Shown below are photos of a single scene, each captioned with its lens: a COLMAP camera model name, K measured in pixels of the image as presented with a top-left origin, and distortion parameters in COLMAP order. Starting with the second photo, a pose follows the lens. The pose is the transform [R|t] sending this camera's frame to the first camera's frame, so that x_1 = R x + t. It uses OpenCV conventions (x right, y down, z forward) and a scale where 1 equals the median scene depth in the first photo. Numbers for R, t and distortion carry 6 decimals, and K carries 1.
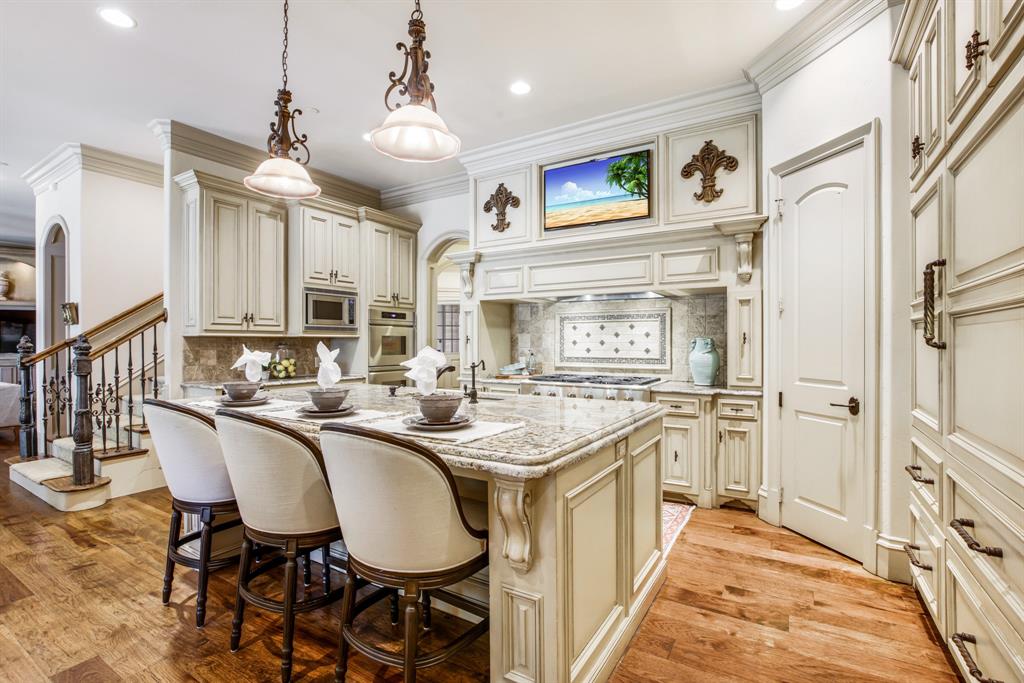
lens RADIAL K [[480.3, 0, 504.1], [0, 480.3, 347.2], [0, 0, 1]] dist [-0.021037, -0.000400]
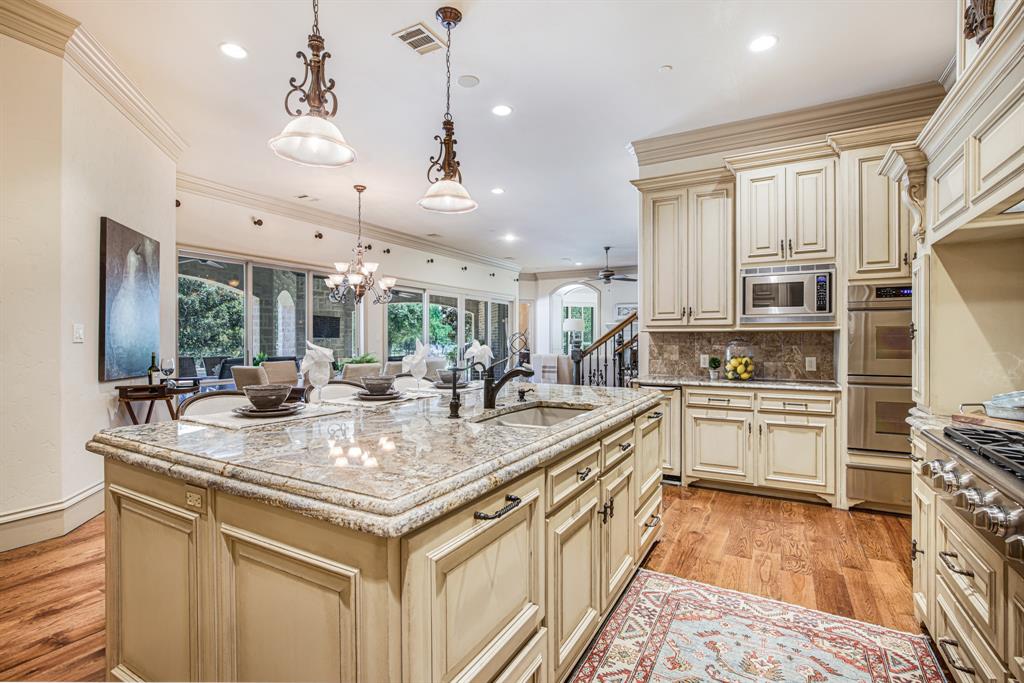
lens RADIAL K [[480.3, 0, 516.9], [0, 480.3, 344.1], [0, 0, 1]] dist [-0.021037, -0.000400]
pose [[0.051440, 0.010763, -0.998618, 0.402313], [-0.007161, 0.999920, 0.010409, -0.005104], [0.998650, 0.006616, 0.051513, 0.613555]]
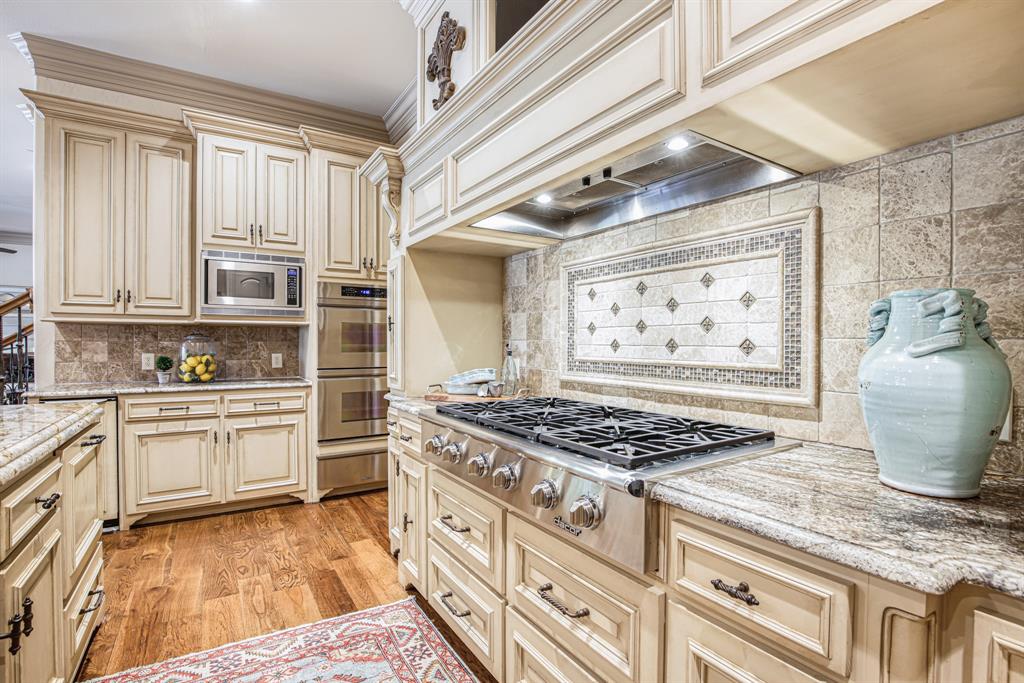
lens RADIAL K [[480.3, 0, 511.9], [0, 480.3, 345.8], [0, 0, 1]] dist [-0.021037, -0.000400]
pose [[0.902170, 0.006585, -0.431331, 0.292195], [-0.007793, 0.999969, -0.001035, 0.008487], [0.431310, 0.004295, 0.902193, 0.614828]]
